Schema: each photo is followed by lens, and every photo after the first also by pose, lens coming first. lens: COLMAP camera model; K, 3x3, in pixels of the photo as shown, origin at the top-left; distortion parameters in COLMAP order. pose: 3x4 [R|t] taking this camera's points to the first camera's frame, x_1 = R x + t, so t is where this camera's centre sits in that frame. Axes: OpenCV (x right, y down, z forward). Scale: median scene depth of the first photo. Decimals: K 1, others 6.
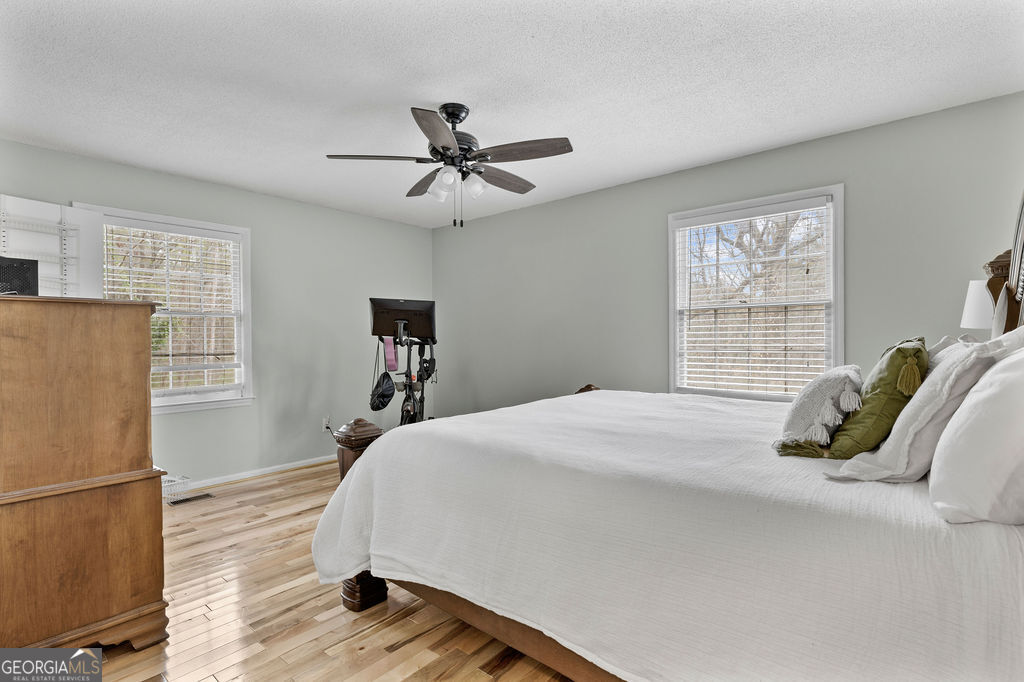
lens RADIAL K [[504.1, 0, 507.9], [0, 504.1, 335.5], [0, 0, 1]] dist [-0.004637, -0.000385]
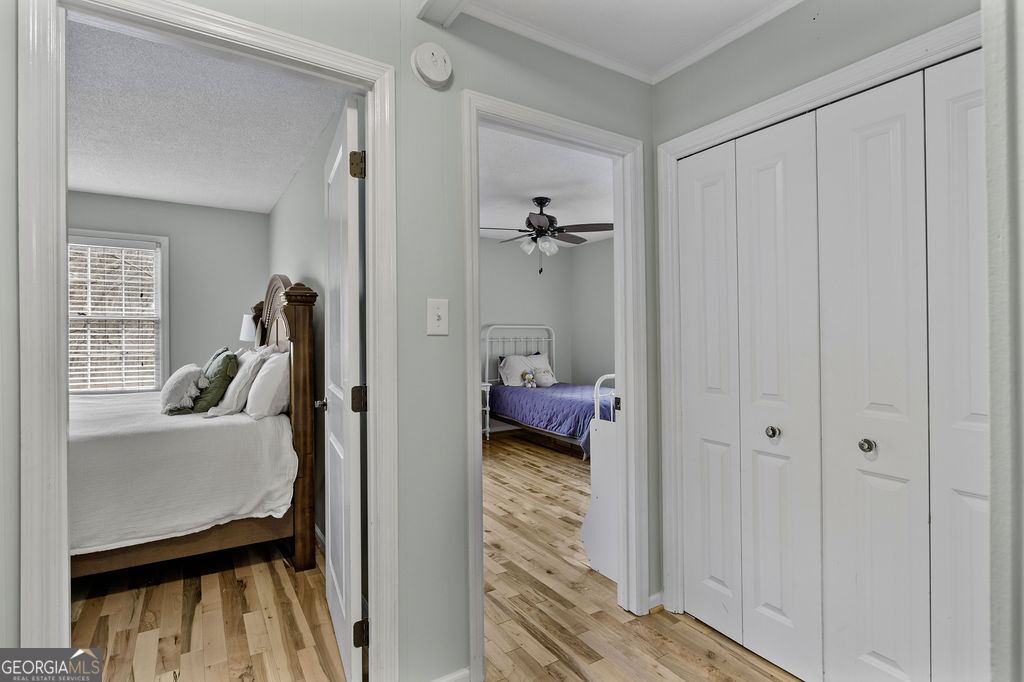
lens RADIAL K [[504.1, 0, 507.9], [0, 504.1, 335.5], [0, 0, 1]] dist [-0.004637, -0.000385]
pose [[0.292020, 0.003833, 0.956404, -0.793004], [-0.012060, 0.999927, -0.000325, -0.062107], [-0.956336, -0.011439, 0.292045, -0.654795]]
